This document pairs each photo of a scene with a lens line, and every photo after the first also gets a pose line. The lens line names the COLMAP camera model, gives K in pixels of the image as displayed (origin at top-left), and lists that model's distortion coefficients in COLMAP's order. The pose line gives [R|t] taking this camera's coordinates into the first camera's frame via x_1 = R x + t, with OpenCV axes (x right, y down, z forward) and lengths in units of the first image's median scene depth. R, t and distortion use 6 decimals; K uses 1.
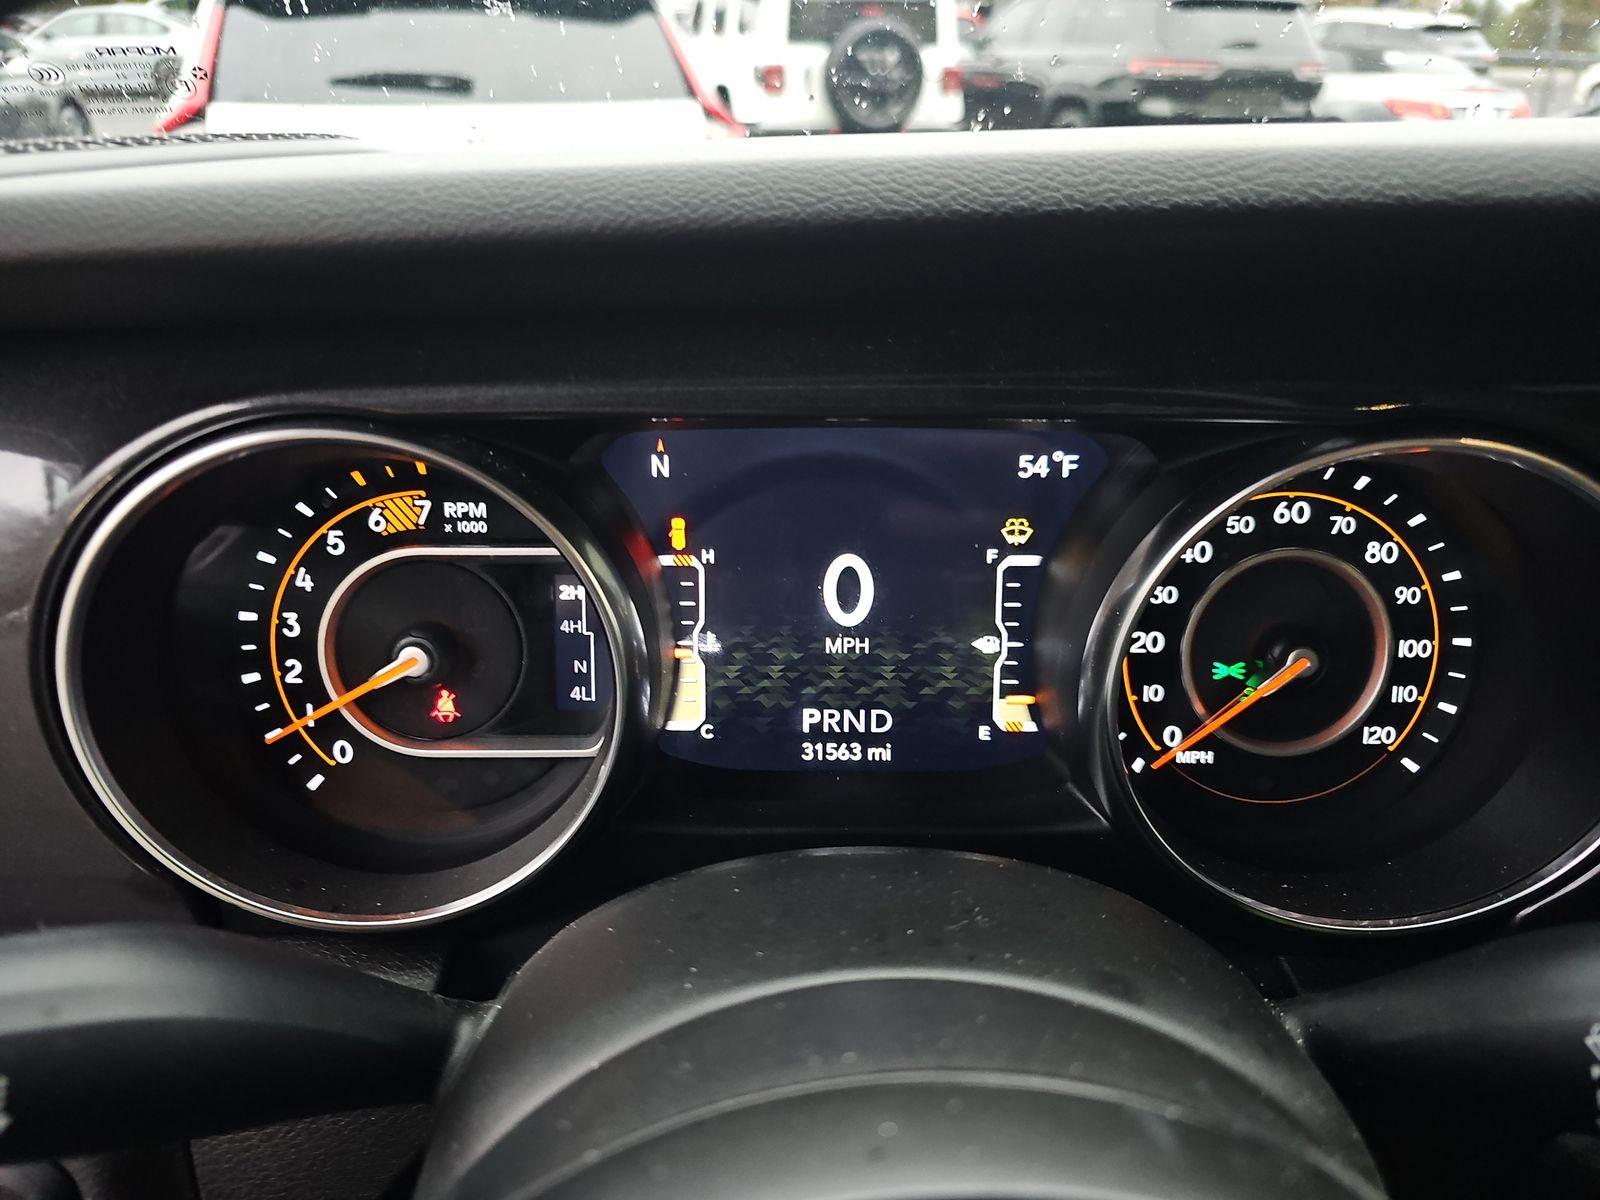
lens RADIAL K [[1064.1, 0, 787.7], [0, 1064.1, 602.8], [0, 0, 1]] dist [-0.003124, -0.007205]
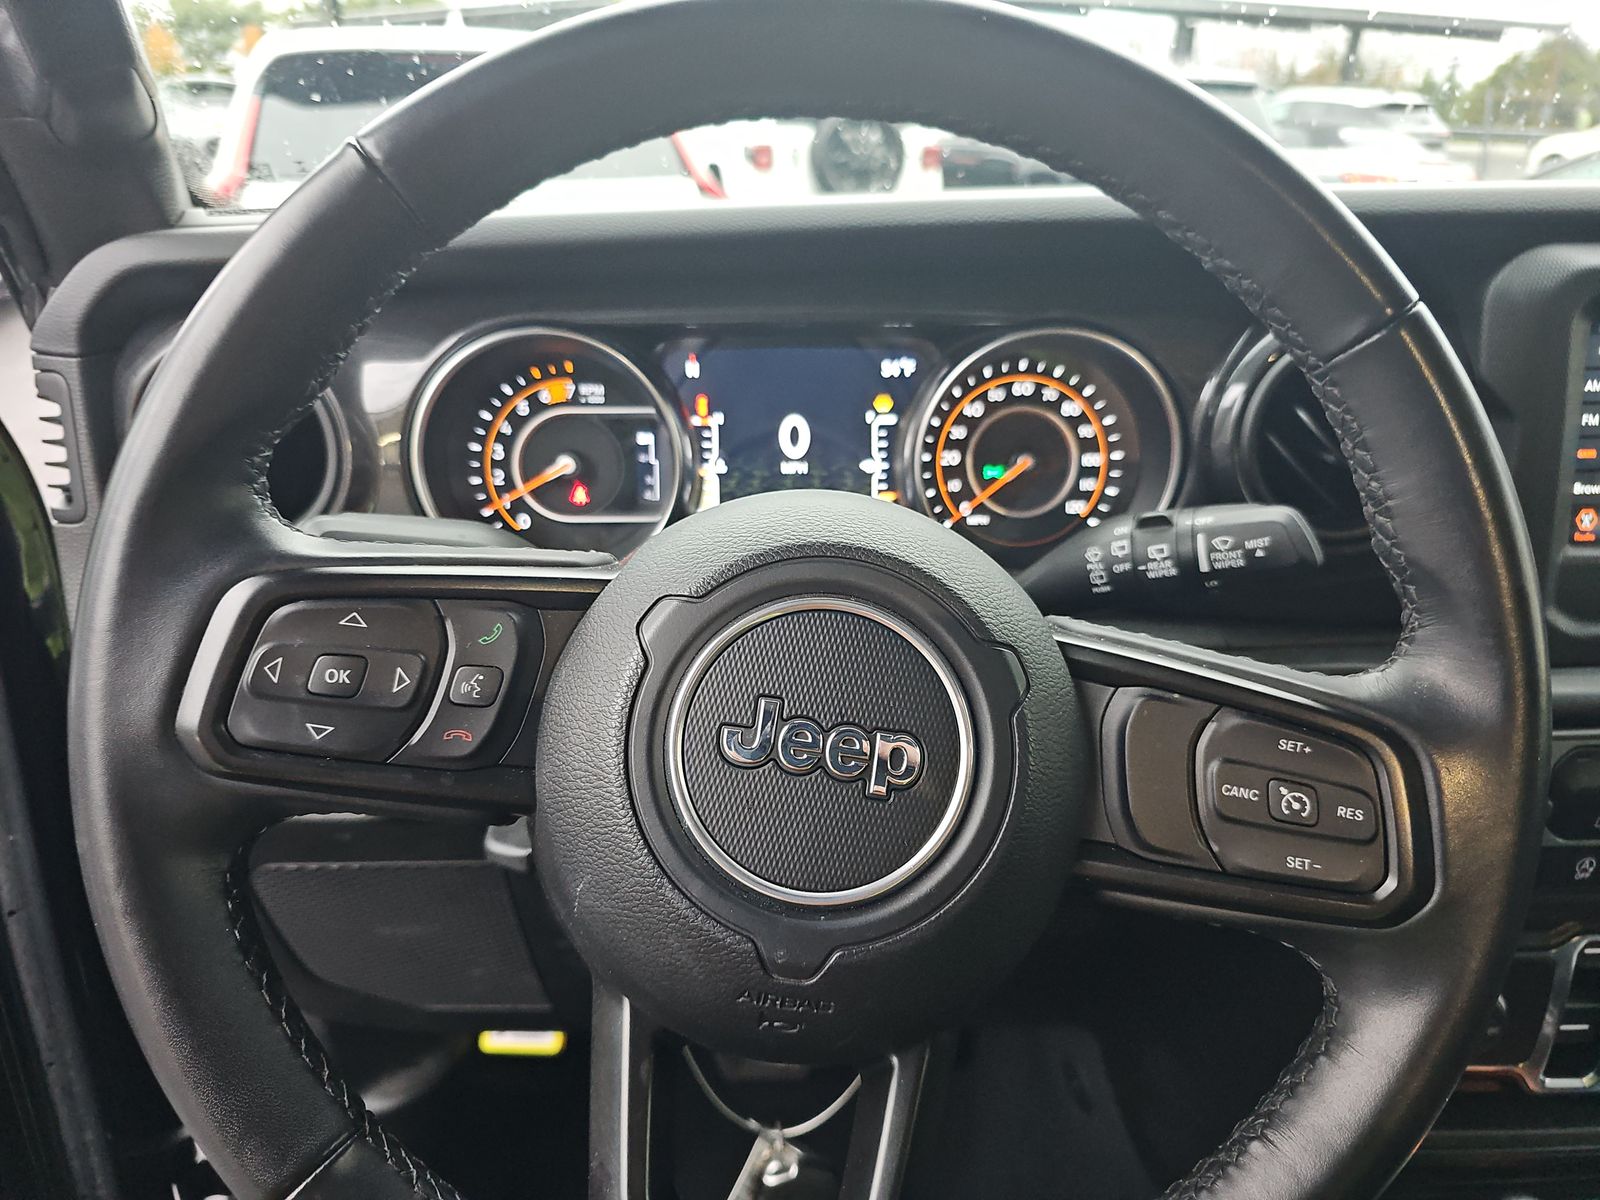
lens RADIAL K [[1064.1, 0, 806.2], [0, 1064.1, 601.8], [0, 0, 1]] dist [-0.003124, -0.007205]
pose [[0.999683, -0.013758, 0.021092, 0.036377], [0.015025, 0.998016, -0.061140, 0.400712], [-0.020208, 0.061438, 0.997906, -0.861524]]
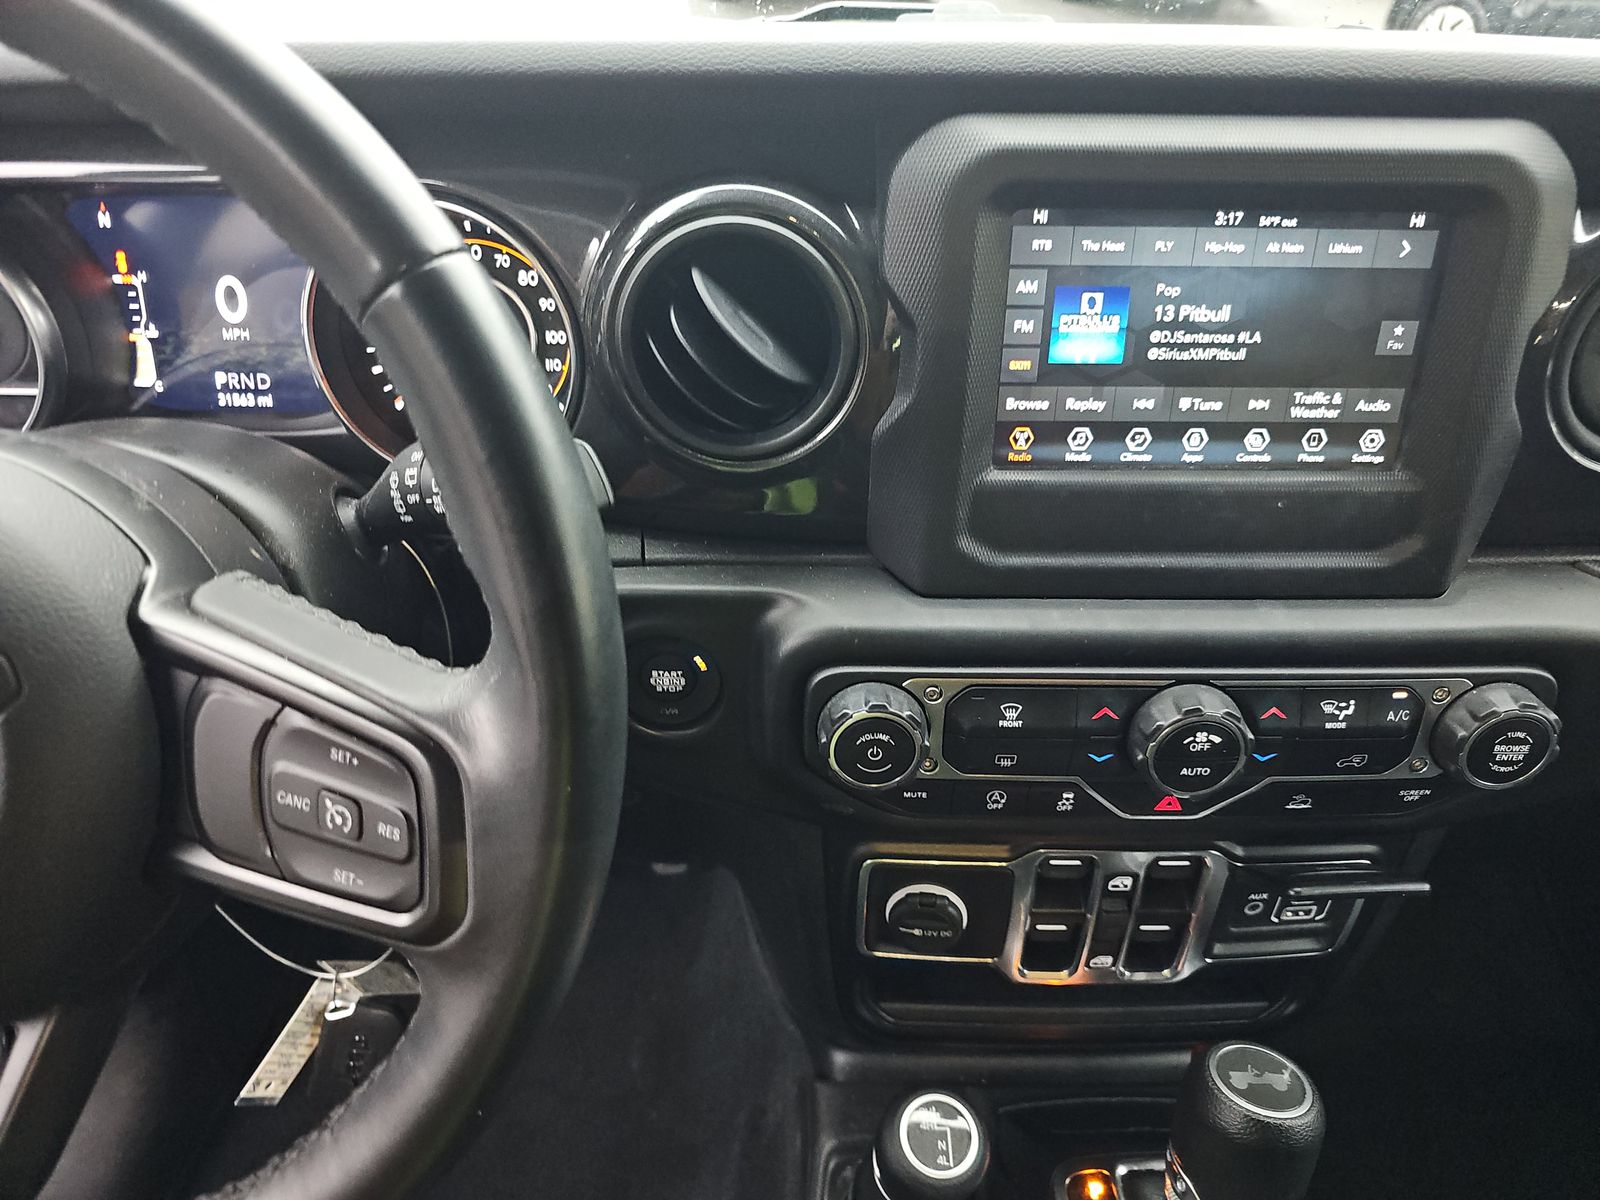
lens RADIAL K [[1064.1, 0, 813.9], [0, 1064.1, 602.7], [0, 0, 1]] dist [-0.003124, -0.007205]
pose [[0.999845, 0.011278, 0.013535, 0.979181], [-0.013362, 0.986137, 0.165397, 0.174464], [-0.011482, -0.165552, 0.986134, -0.750800]]
